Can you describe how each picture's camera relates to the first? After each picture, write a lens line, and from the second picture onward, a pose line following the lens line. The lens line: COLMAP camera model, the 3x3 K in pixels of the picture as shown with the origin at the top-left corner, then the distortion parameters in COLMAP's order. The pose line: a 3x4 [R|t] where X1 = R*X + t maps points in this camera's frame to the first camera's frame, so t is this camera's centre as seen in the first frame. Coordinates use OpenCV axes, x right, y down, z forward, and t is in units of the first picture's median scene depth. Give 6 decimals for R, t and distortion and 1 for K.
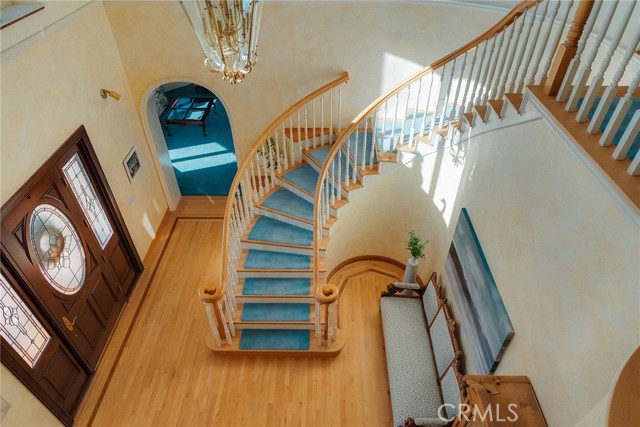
lens RADIAL K [[409.9, 0, 320.0], [0, 409.9, 213.5], [0, 0, 1]] dist [0.006197, 0.000952]
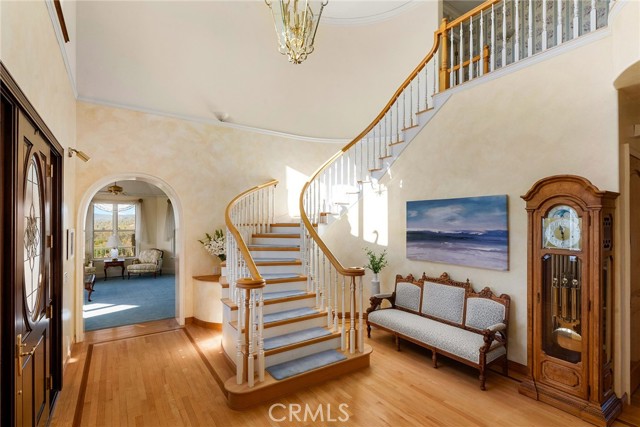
lens RADIAL K [[309.5, 0, 320.0], [0, 309.5, 213.5], [0, 0, 1]] dist [-0.001654, -0.000049]
pose [[0.826029, 0.009529, 0.563547, -0.473907], [0.365551, 0.751991, -0.548527, 0.455601], [-0.429009, 0.659105, 0.617683, 0.409877]]
